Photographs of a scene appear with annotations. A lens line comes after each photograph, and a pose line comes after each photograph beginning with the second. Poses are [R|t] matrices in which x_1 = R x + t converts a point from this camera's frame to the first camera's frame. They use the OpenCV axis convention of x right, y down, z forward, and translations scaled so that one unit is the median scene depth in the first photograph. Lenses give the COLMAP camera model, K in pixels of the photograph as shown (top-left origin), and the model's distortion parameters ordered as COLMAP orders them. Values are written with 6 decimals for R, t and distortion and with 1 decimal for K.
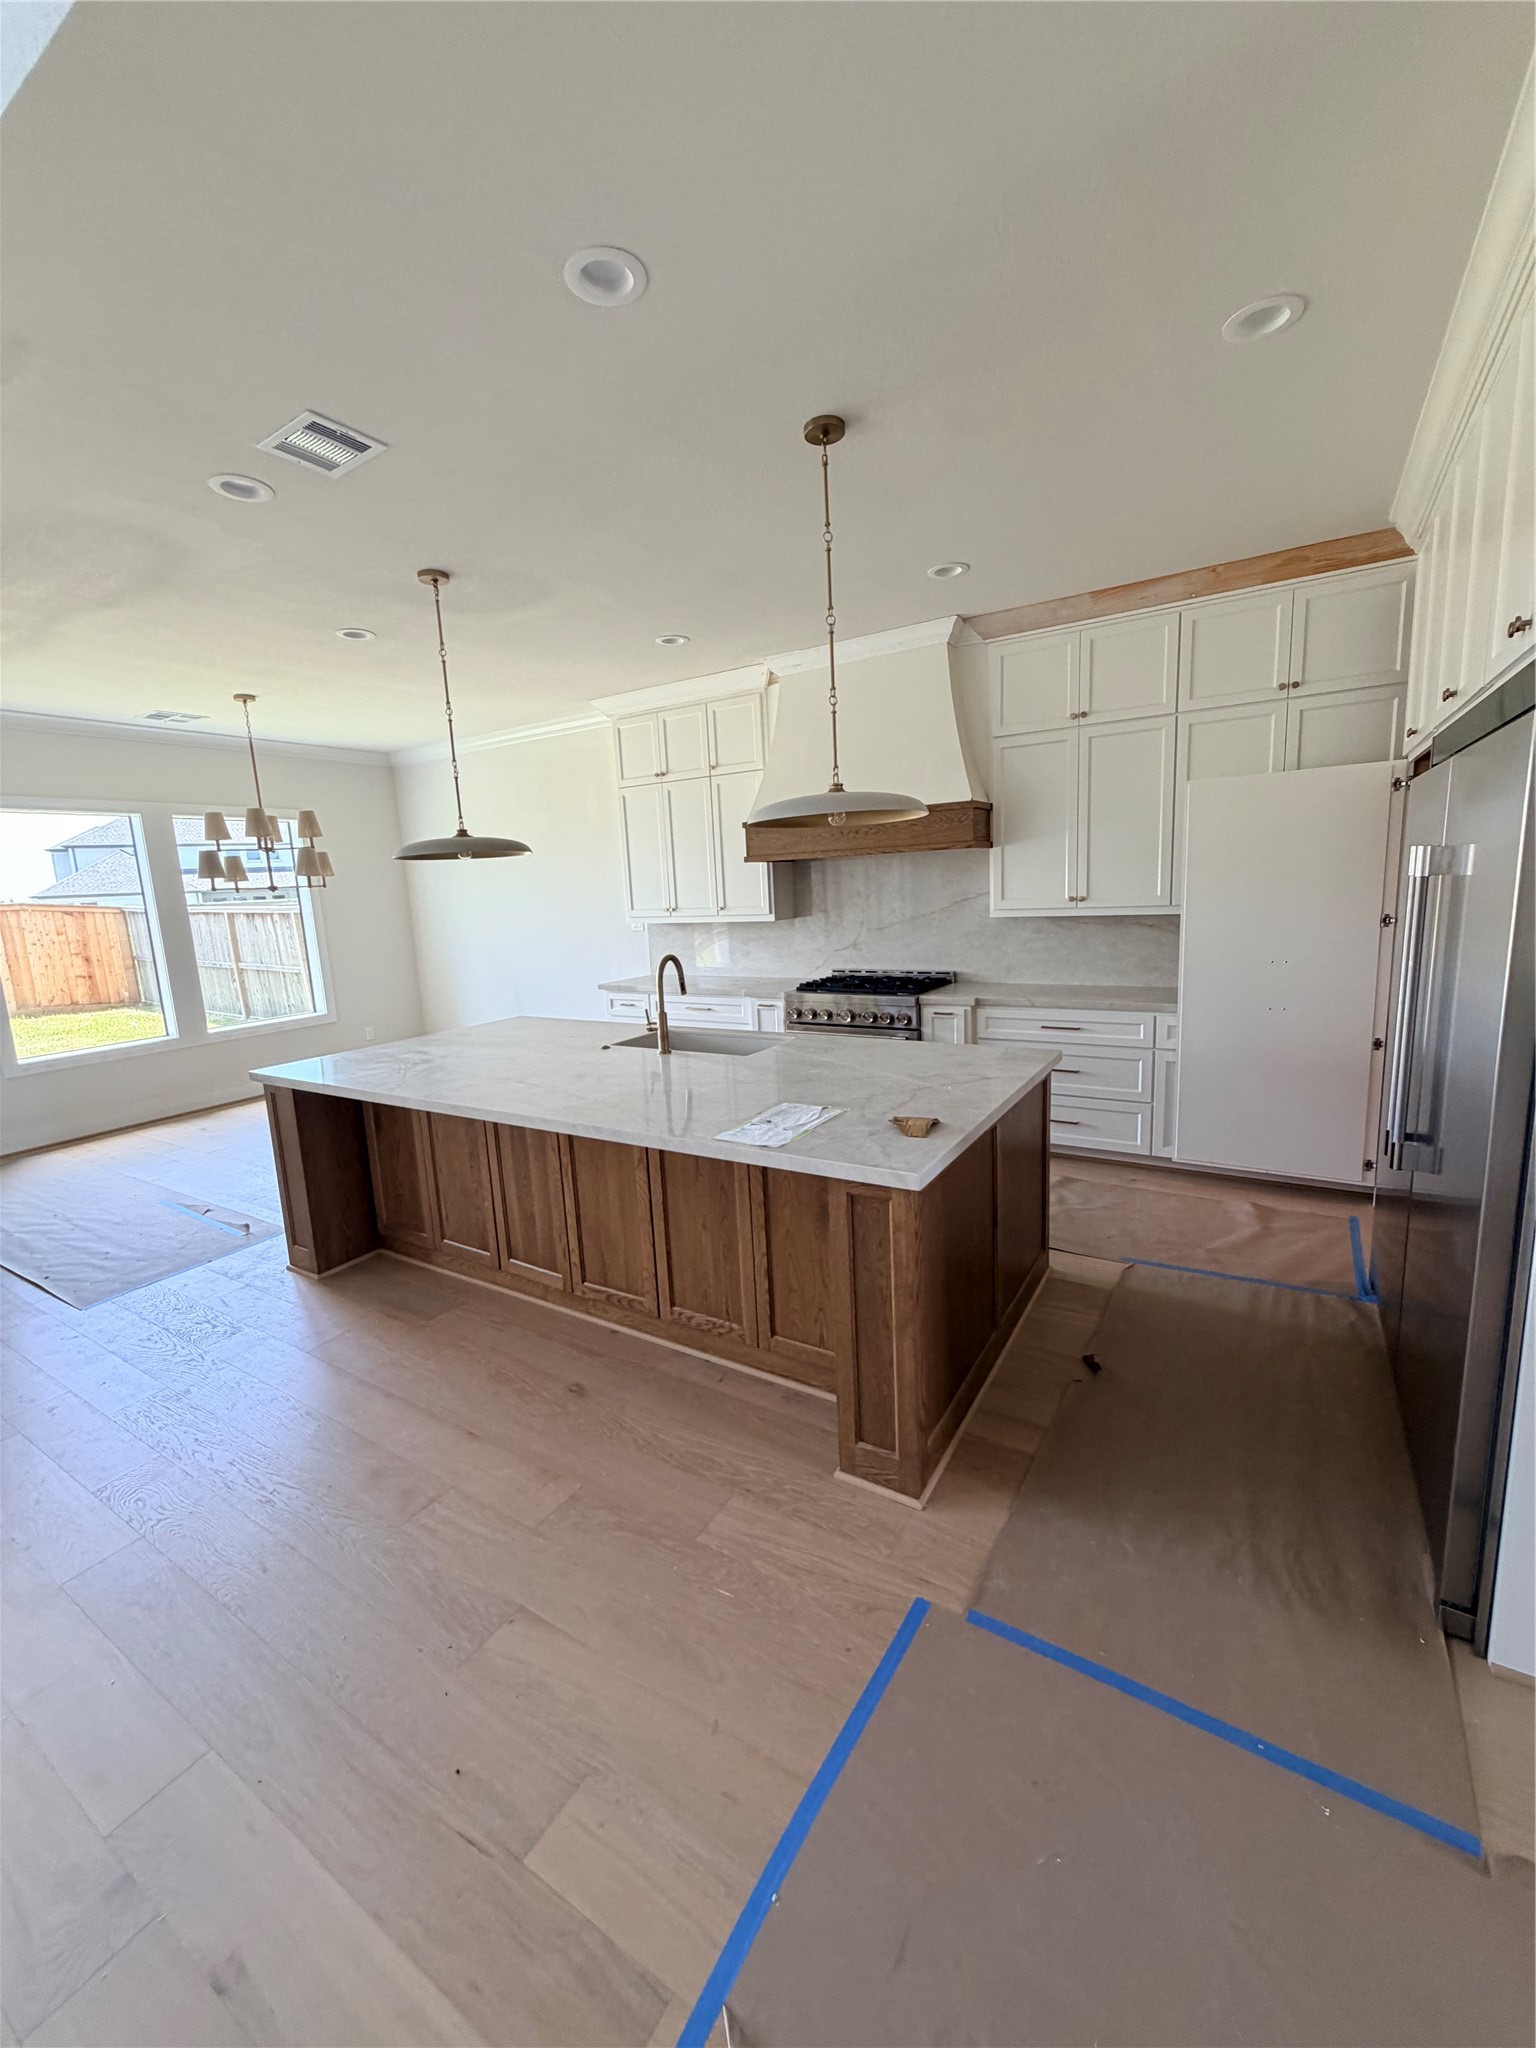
lens RADIAL K [[816.3, 0, 770.4], [0, 816.3, 1021.3], [0, 0, 1]] dist [-0.001686, 0.000848]
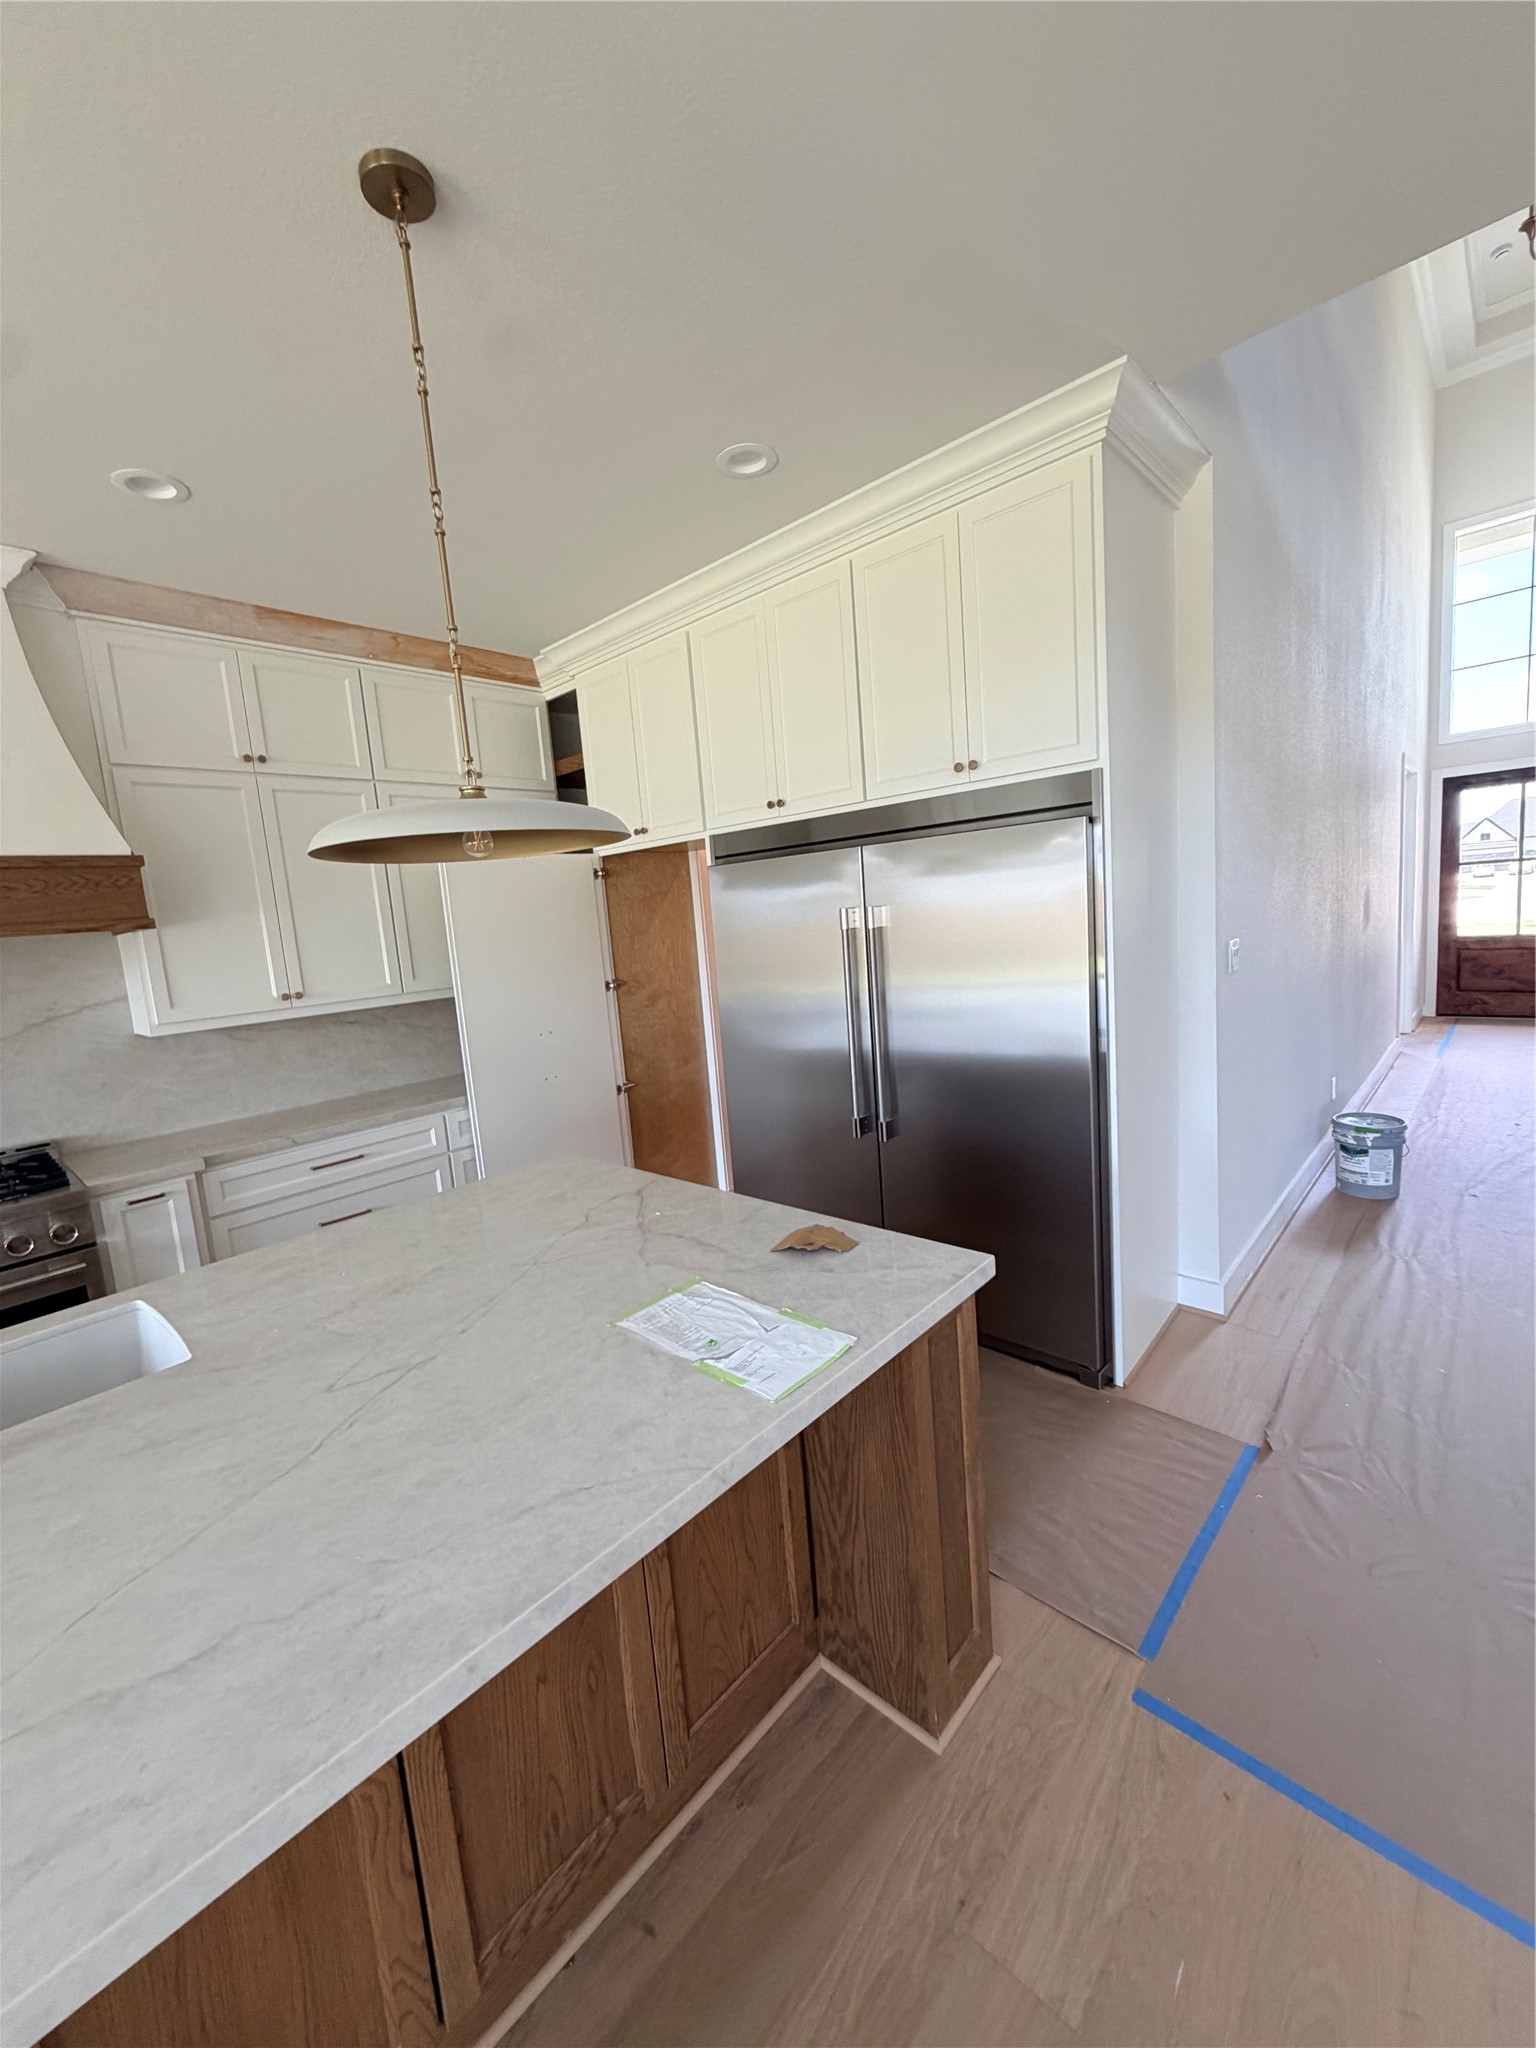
lens RADIAL K [[816.3, 0, 770.1], [0, 816.3, 1017.9], [0, 0, 1]] dist [-0.001686, 0.000848]
pose [[0.191376, -0.094363, 0.976970, -0.318080], [0.232053, 0.971499, 0.048378, -0.070678], [-0.953691, 0.217450, 0.207819, 0.469078]]
